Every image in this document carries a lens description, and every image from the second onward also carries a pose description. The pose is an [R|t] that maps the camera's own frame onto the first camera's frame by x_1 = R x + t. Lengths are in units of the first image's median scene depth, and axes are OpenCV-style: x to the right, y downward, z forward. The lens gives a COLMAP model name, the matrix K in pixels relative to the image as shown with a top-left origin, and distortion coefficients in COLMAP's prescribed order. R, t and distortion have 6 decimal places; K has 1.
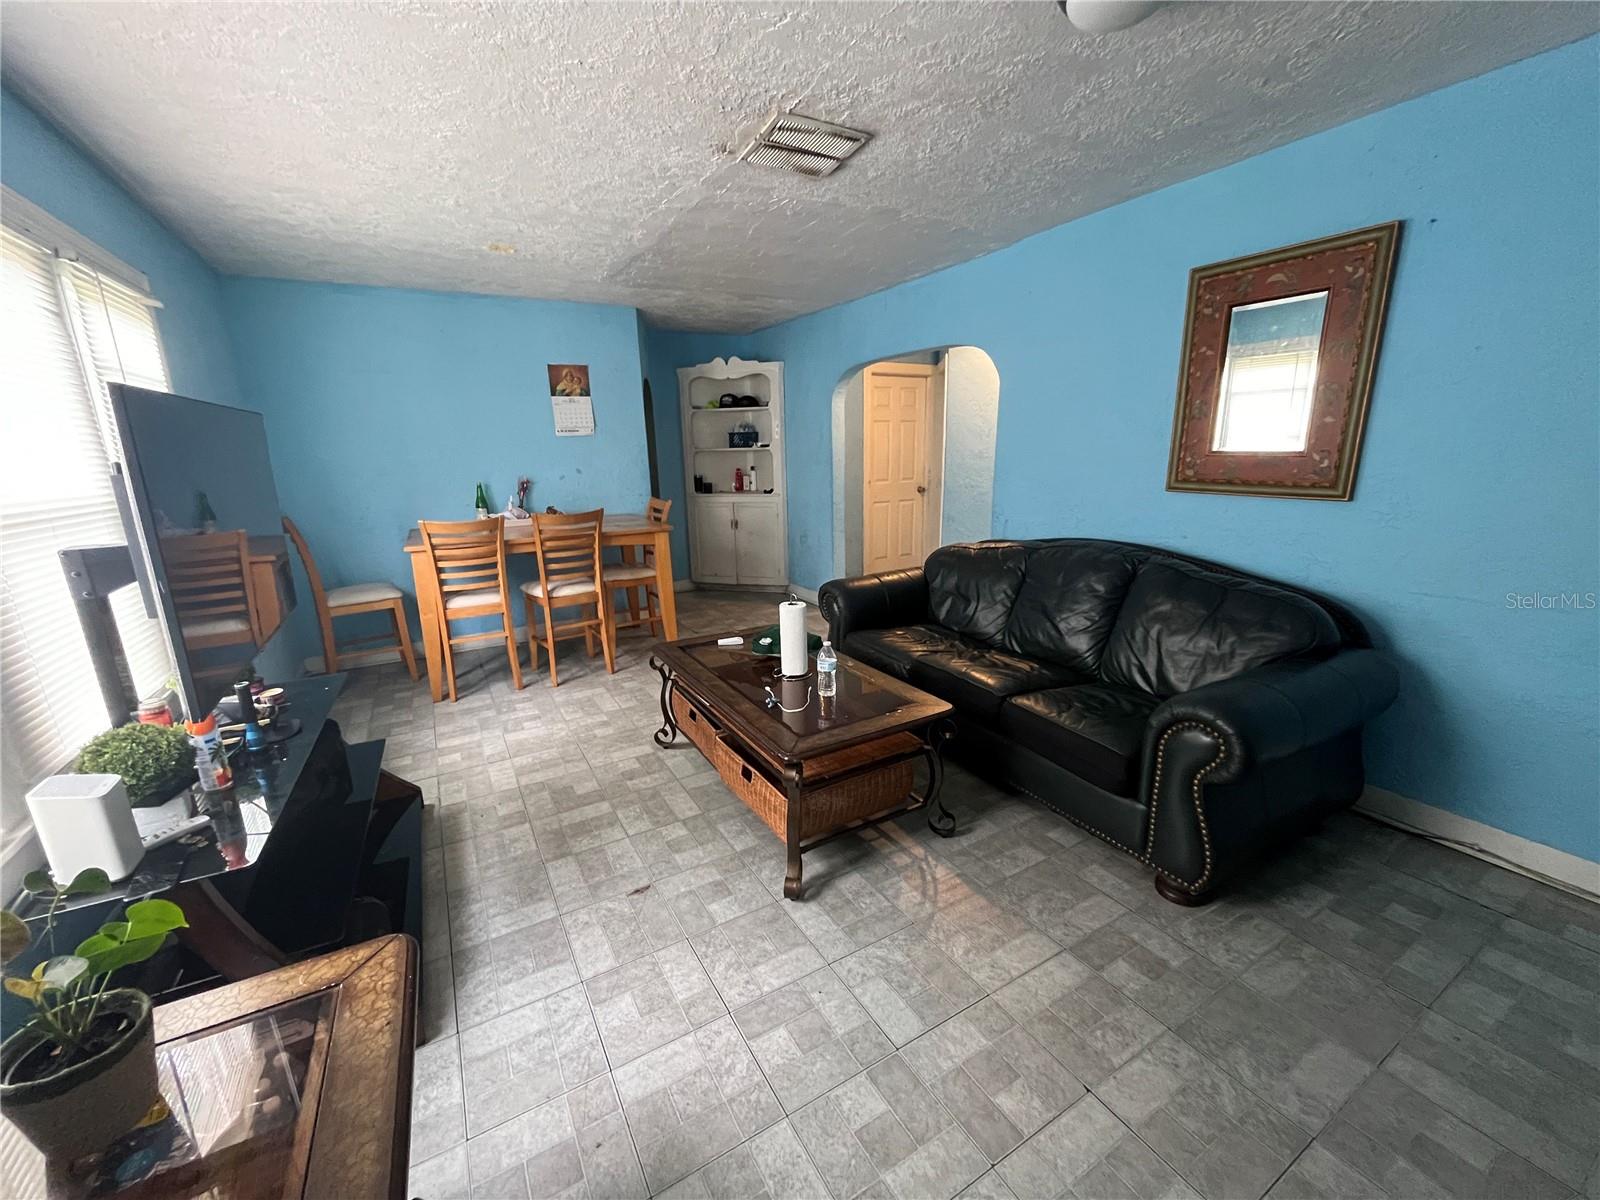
lens RADIAL K [[647.6, 0, 797.3], [0, 647.6, 609.0], [0, 0, 1]] dist [-0.003935, 0.000421]
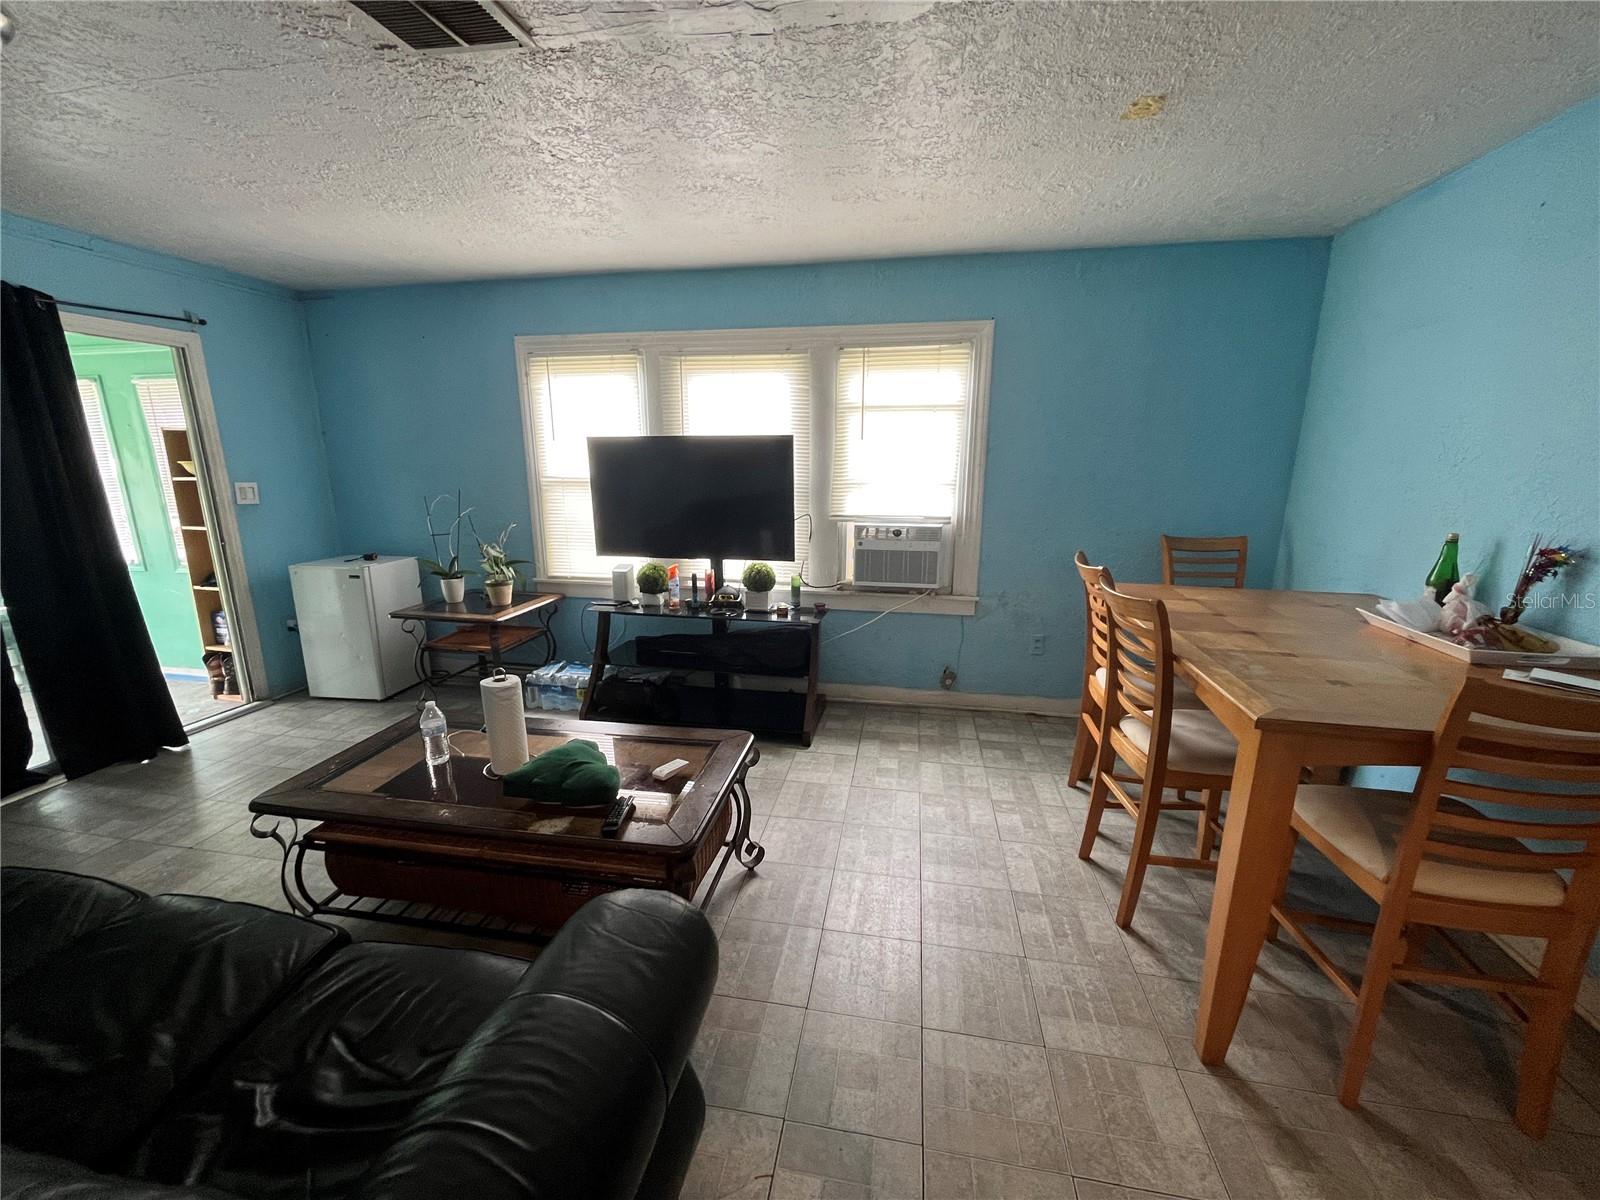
lens RADIAL K [[647.6, 0, 797.3], [0, 647.6, 609.0], [0, 0, 1]] dist [-0.003935, 0.000421]
pose [[-0.649547, 0.196698, -0.734438, 0.134358], [-0.175556, 0.901055, 0.396585, -0.191625], [0.739776, 0.386535, -0.550746, 0.713085]]
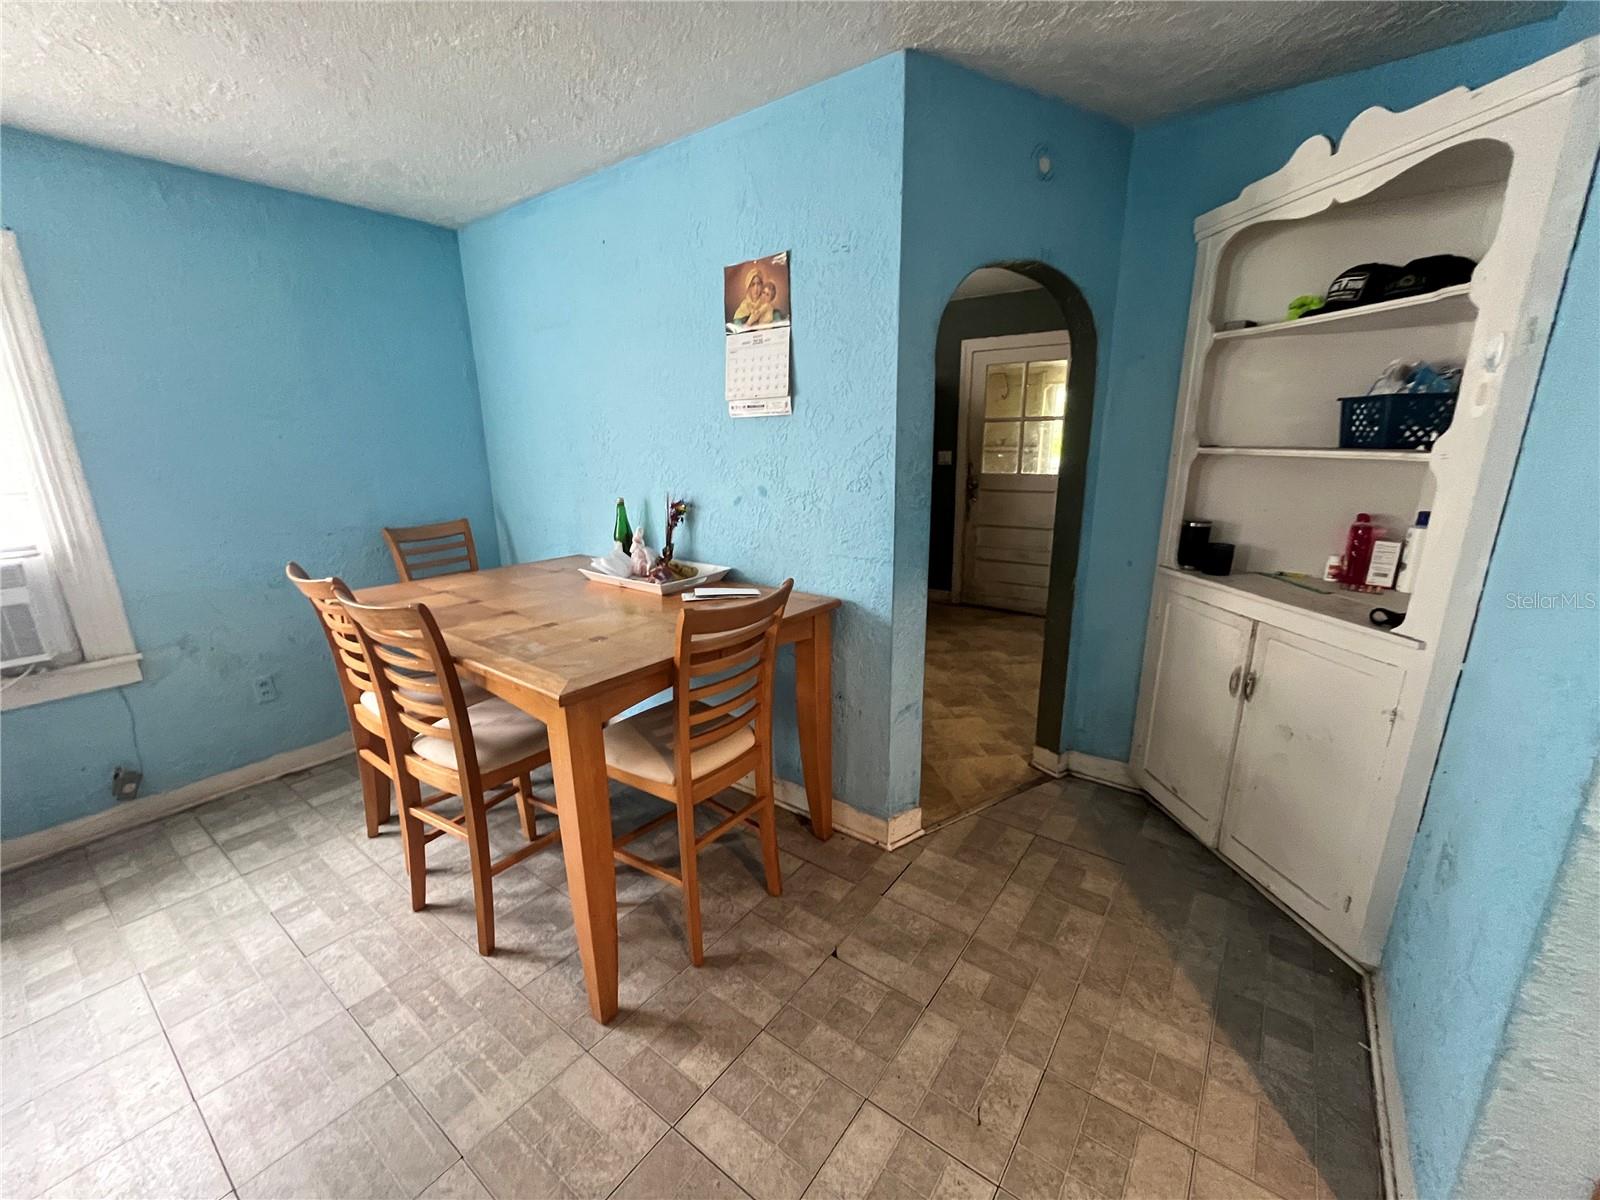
lens RADIAL K [[647.6, 0, 797.3], [0, 647.6, 609.0], [0, 0, 1]] dist [-0.003935, 0.000421]
pose [[0.389392, 0.255426, -0.884947, 0.097797], [-0.223127, 0.958321, 0.178425, -0.185230], [0.893637, 0.127978, 0.430155, 0.694080]]
